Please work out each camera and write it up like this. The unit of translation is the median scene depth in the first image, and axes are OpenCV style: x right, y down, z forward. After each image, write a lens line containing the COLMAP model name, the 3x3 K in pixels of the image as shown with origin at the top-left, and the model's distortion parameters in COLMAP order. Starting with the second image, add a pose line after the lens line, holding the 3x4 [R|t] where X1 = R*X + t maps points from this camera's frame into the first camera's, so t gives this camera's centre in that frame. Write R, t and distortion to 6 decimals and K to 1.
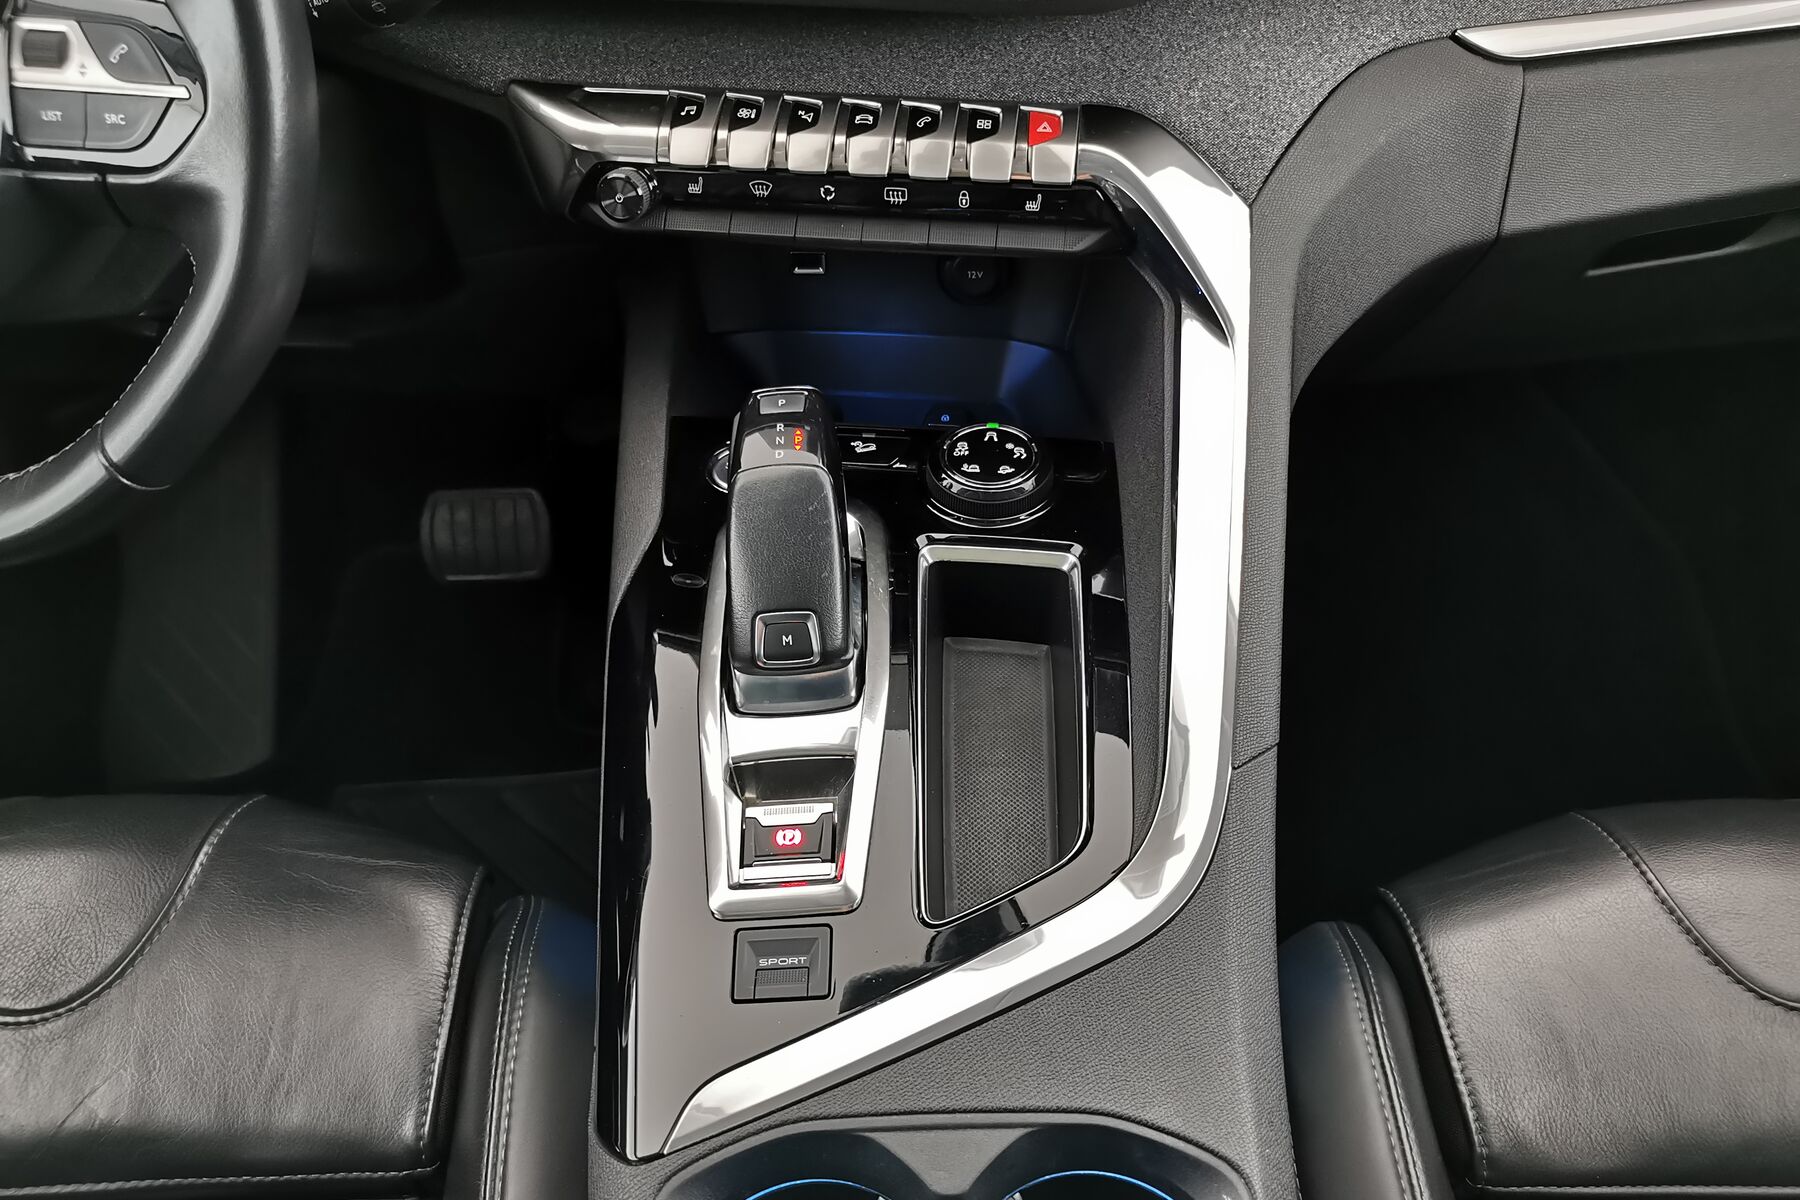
lens RADIAL K [[1420.2, 0, 900.2], [0, 1420.2, 595.9], [0, 0, 1]] dist [0.029523, -0.006116]
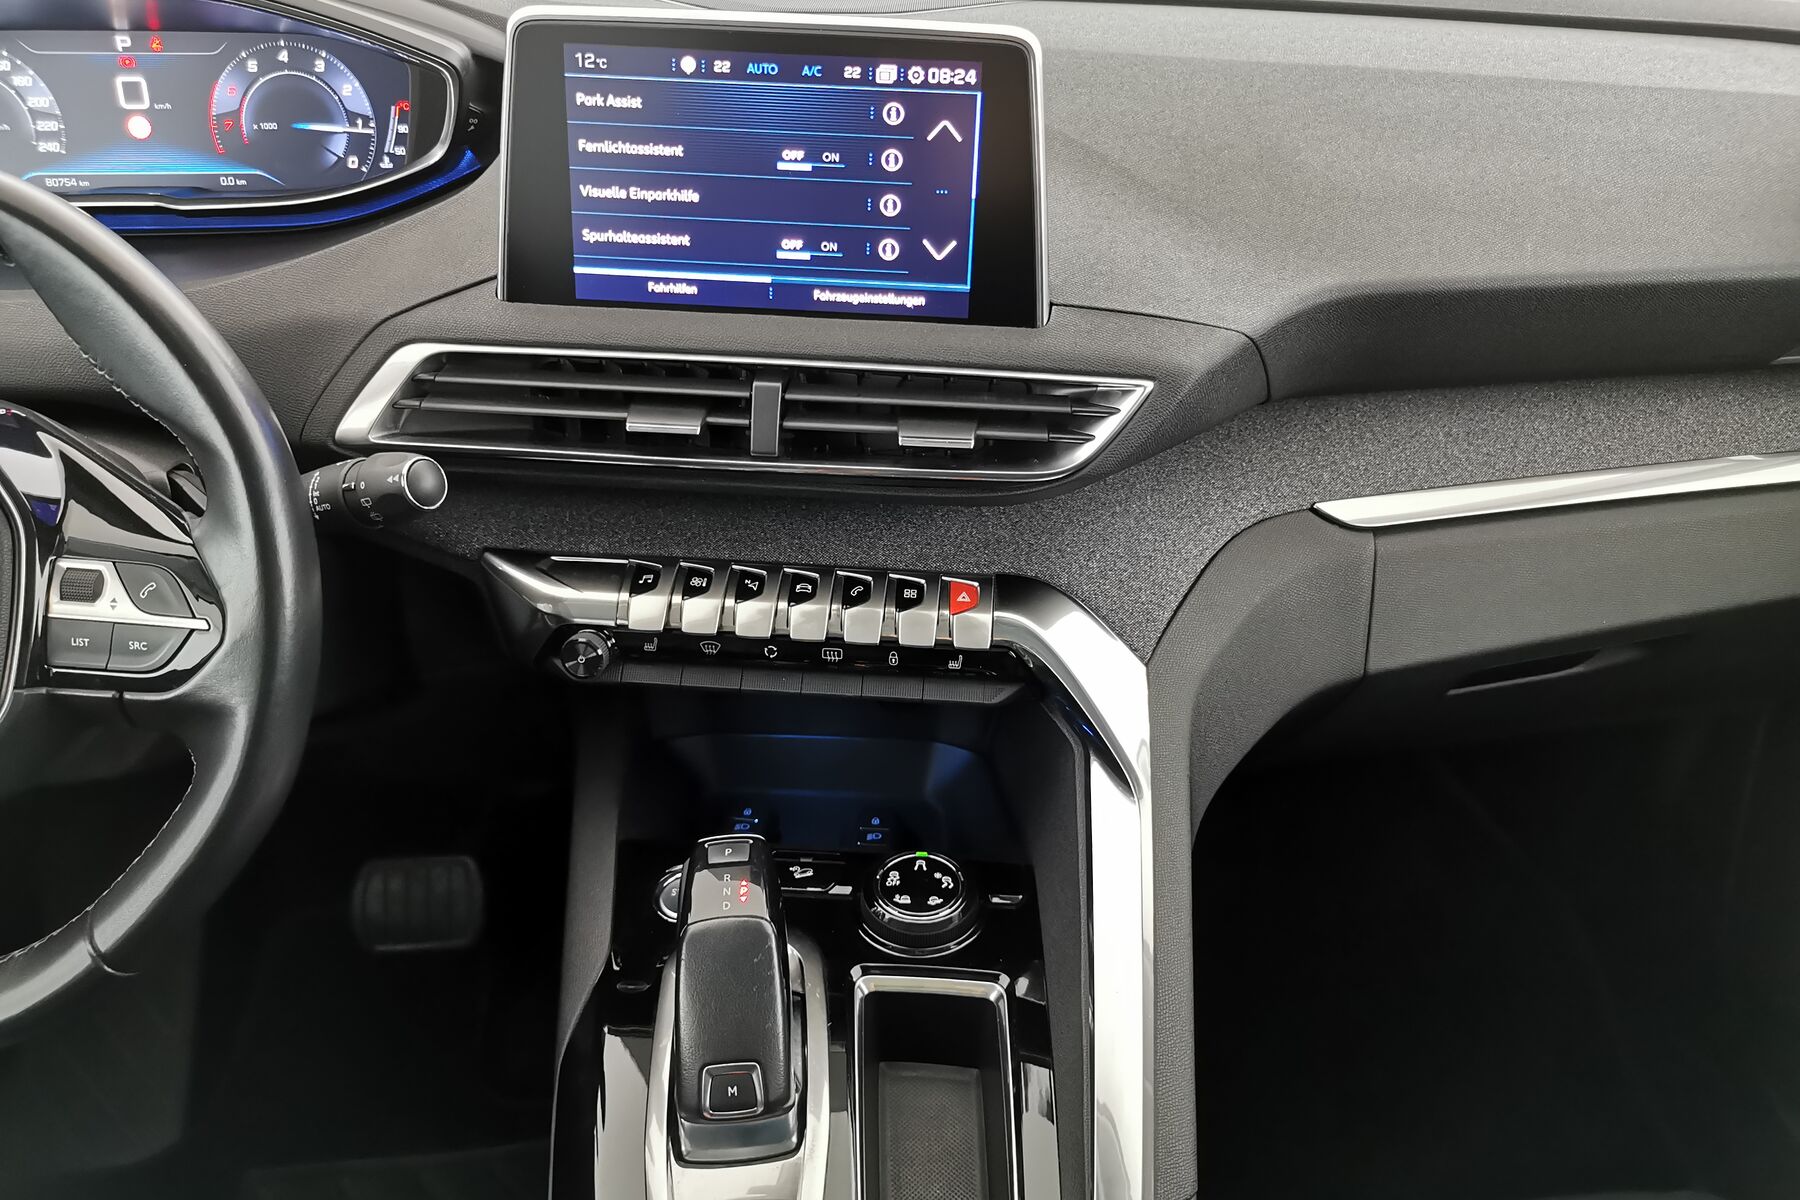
lens RADIAL K [[1412.3, 0, 900.0], [0, 1412.3, 600.0], [0, 0, 1]] dist [0.040726, -0.035791]
pose [[0.998318, -0.002316, 0.057933, -0.014106], [0.013255, 0.981855, -0.189167, -0.112311], [-0.056444, 0.189617, 0.980234, -0.096106]]
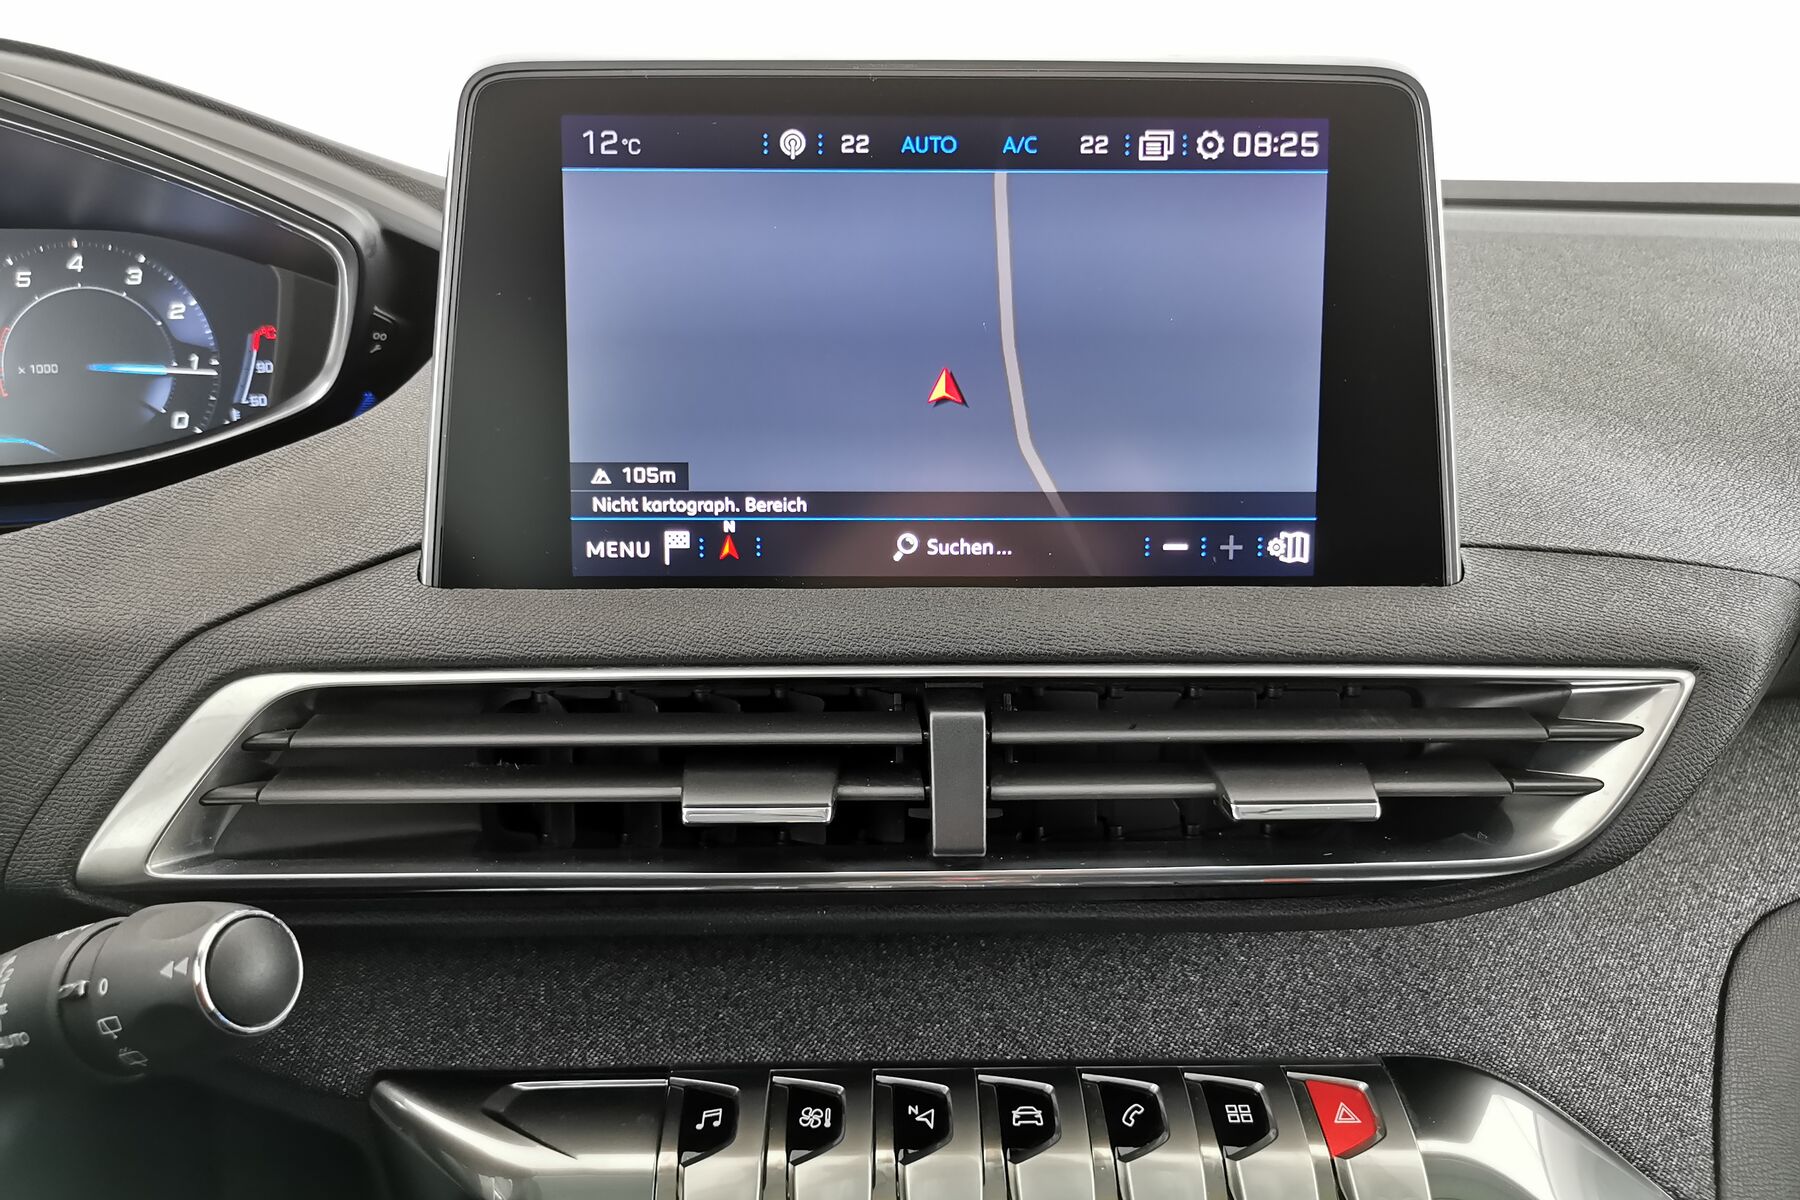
lens RADIAL K [[1422.7, 0, 895.7], [0, 1422.7, 599.2], [0, 0, 1]] dist [0.021199, -0.012032]
pose [[0.990614, -0.033395, 0.132548, -0.143925], [0.087880, 0.898326, -0.430451, -0.277927], [-0.104696, 0.438059, 0.892829, 0.407467]]
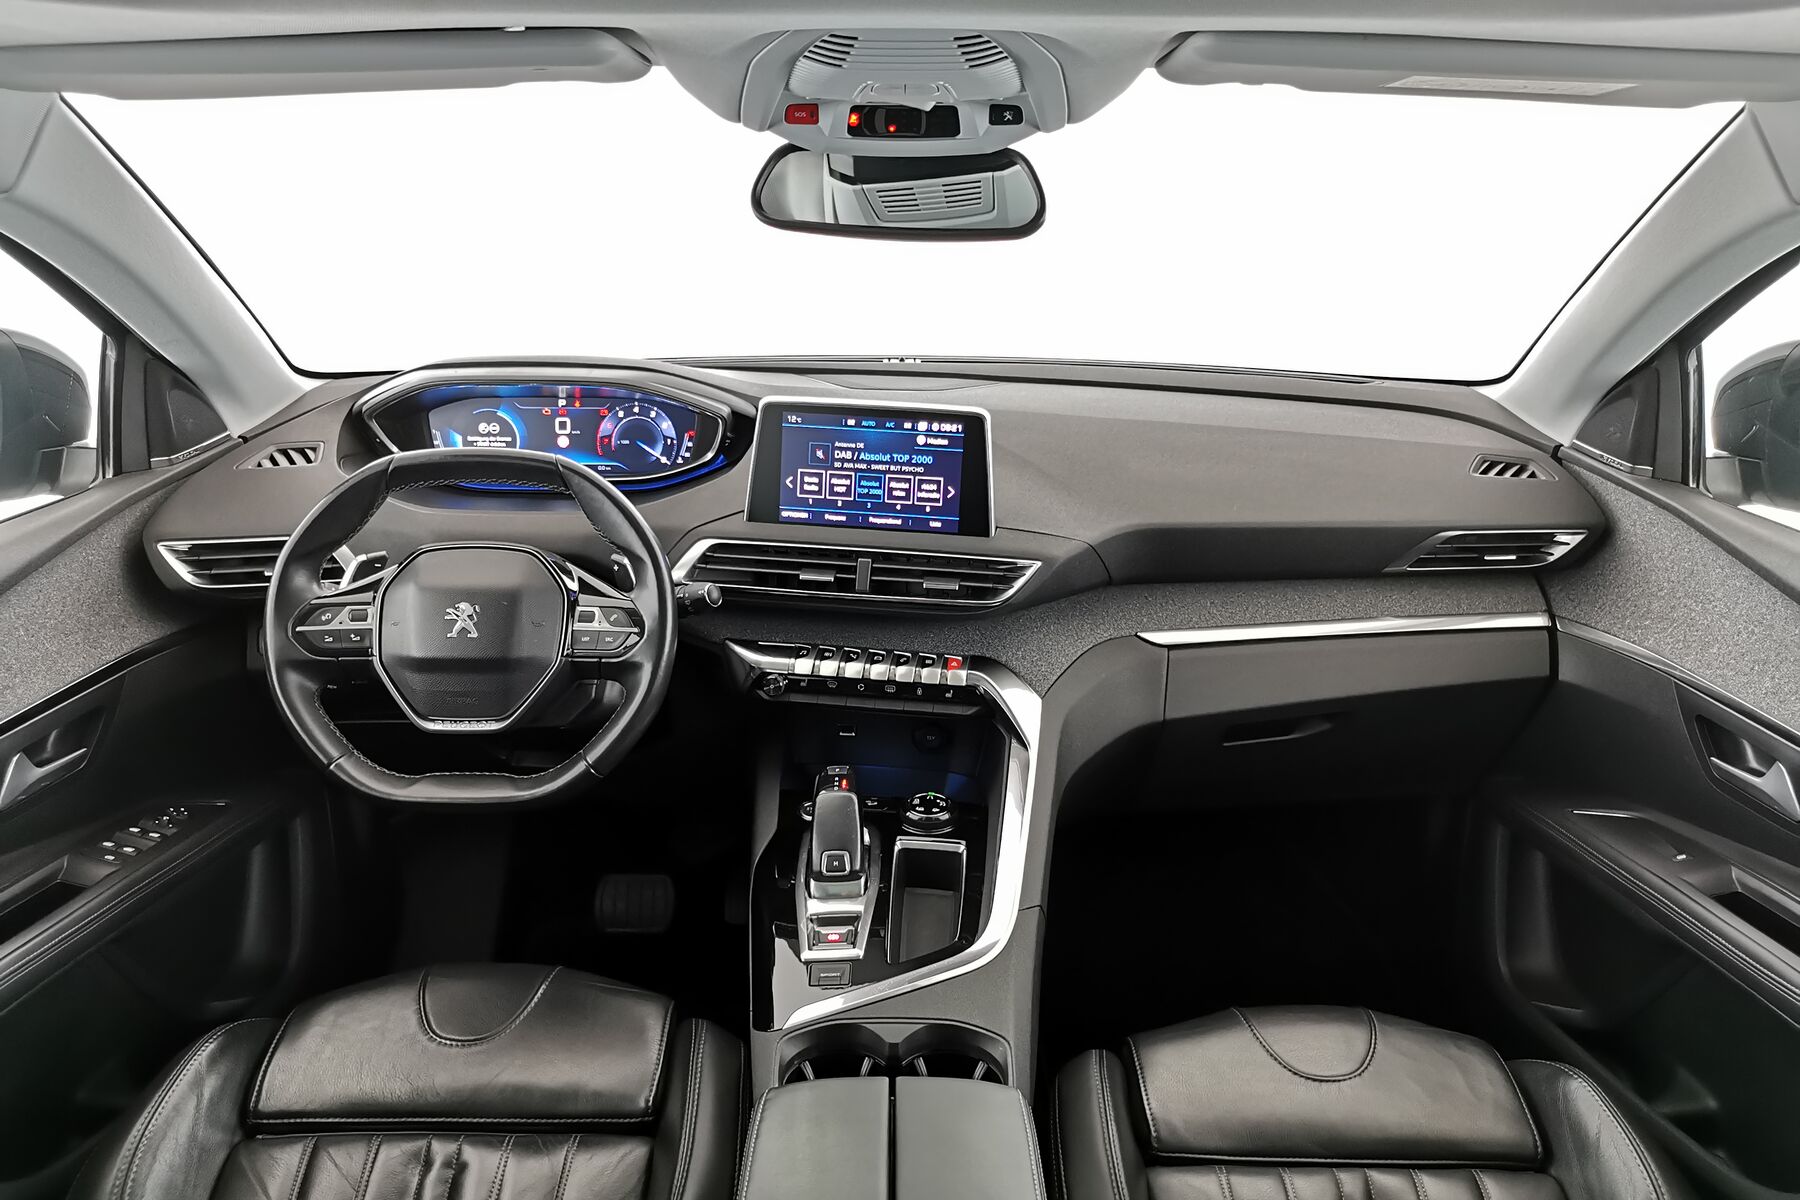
lens RADIAL K [[1412.3, 0, 900.0], [0, 1412.3, 600.0], [0, 0, 1]] dist [0.040726, -0.035791]
pose [[0.999374, 0.033079, -0.012561, 0.036493], [-0.035367, 0.923031, -0.383096, 0.463167], [-0.001078, 0.383301, 0.923623, -1.175989]]
